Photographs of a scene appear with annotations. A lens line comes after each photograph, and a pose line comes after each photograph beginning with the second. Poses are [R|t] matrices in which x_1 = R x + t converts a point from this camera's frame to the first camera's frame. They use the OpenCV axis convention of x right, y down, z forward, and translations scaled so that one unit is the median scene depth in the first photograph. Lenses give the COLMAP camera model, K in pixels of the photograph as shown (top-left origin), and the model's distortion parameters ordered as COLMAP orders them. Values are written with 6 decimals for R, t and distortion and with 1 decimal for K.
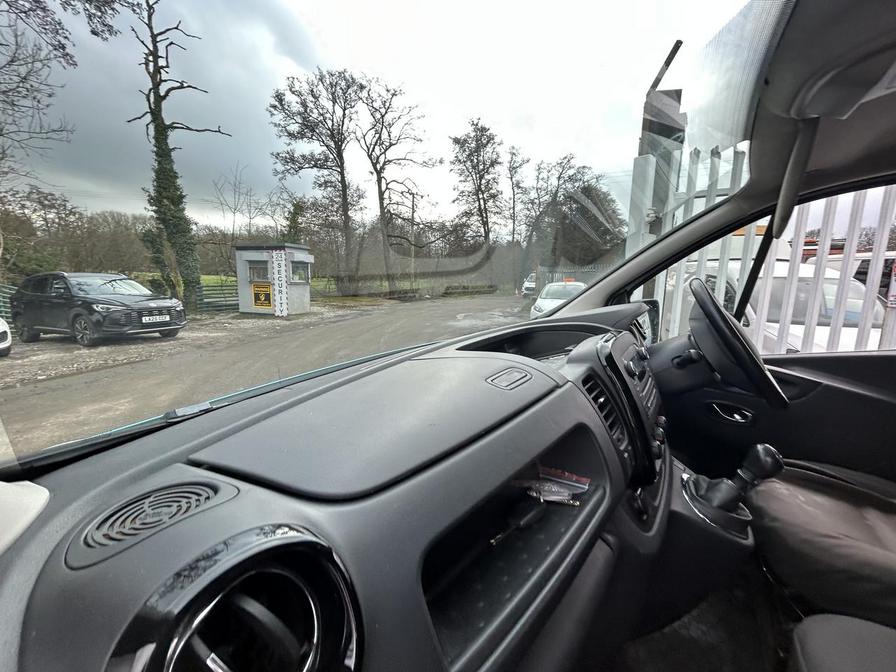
lens RADIAL K [[362.5, 0, 448.9], [0, 362.5, 336.5], [0, 0, 1]] dist [0.000138, -0.000037]
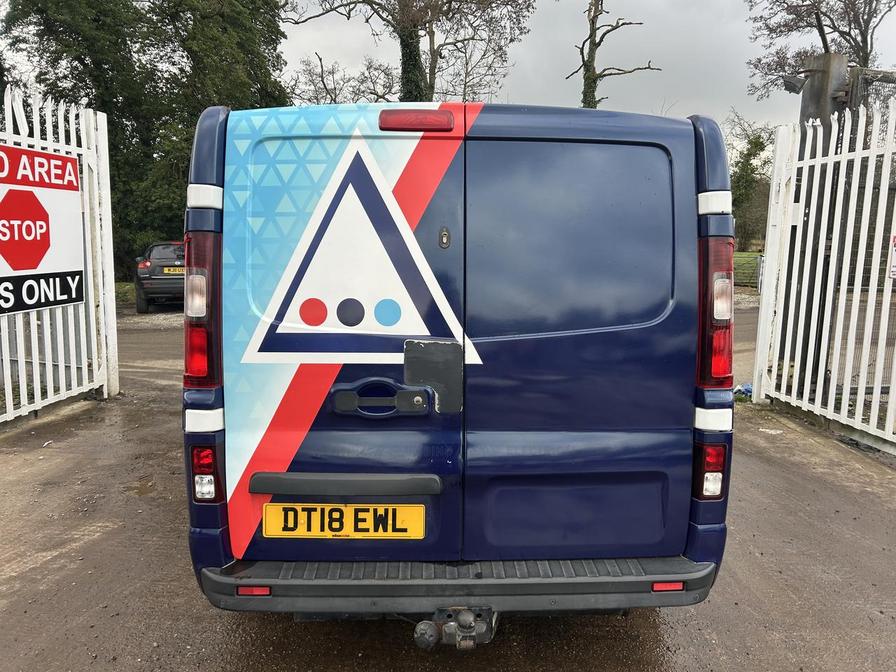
lens RADIAL K [[678.6, 0, 453.6], [0, 678.6, 329.5], [0, 0, 1]] dist [0.033712, -0.019118]
pose [[0.591446, 0.103040, -0.799734, 0.223424], [-0.143258, 0.989451, 0.021536, 0.020703], [0.793517, 0.101830, 0.599968, -0.110491]]
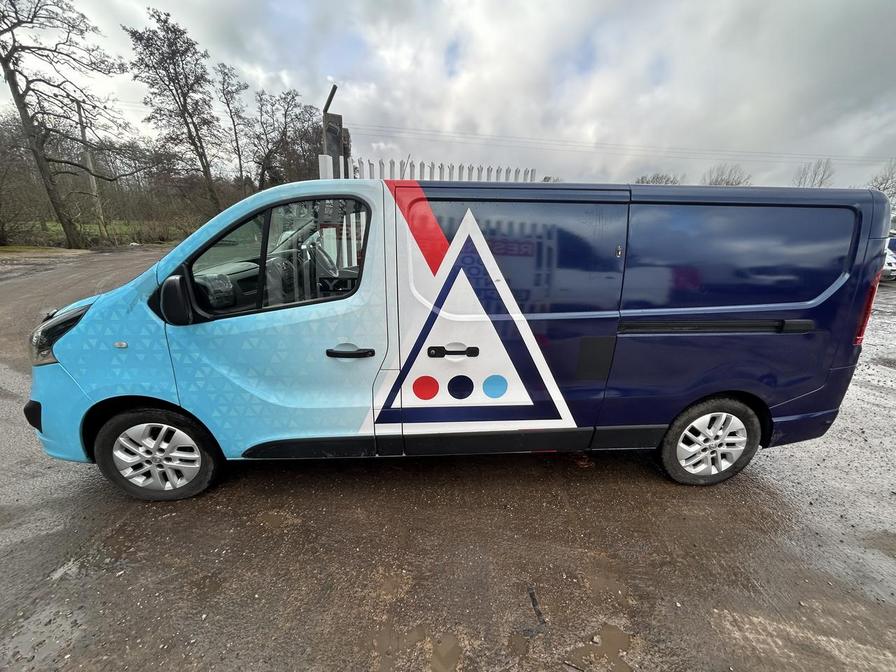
lens RADIAL K [[362.5, 0, 448.2], [0, 362.5, 337.1], [0, 0, 1]] dist [0.000138, -0.000037]
pose [[0.793298, -0.163709, 0.586410, -0.015009], [0.076928, 0.982404, 0.170190, 0.009532], [-0.603953, -0.089900, 0.791933, -0.094564]]
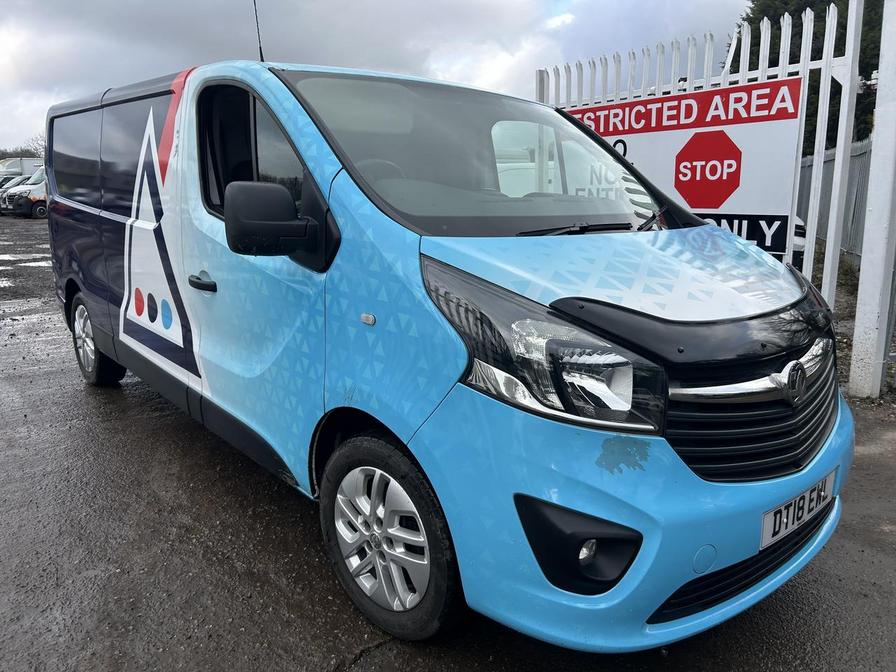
lens RADIAL K [[678.6, 0, 440.9], [0, 678.6, 337.8], [0, 0, 1]] dist [0.033712, -0.019118]
pose [[-0.962243, -0.076116, 0.261333, -0.016835], [0.027355, 0.928201, 0.371072, -0.022171], [-0.270814, 0.364210, -0.891073, 0.161438]]
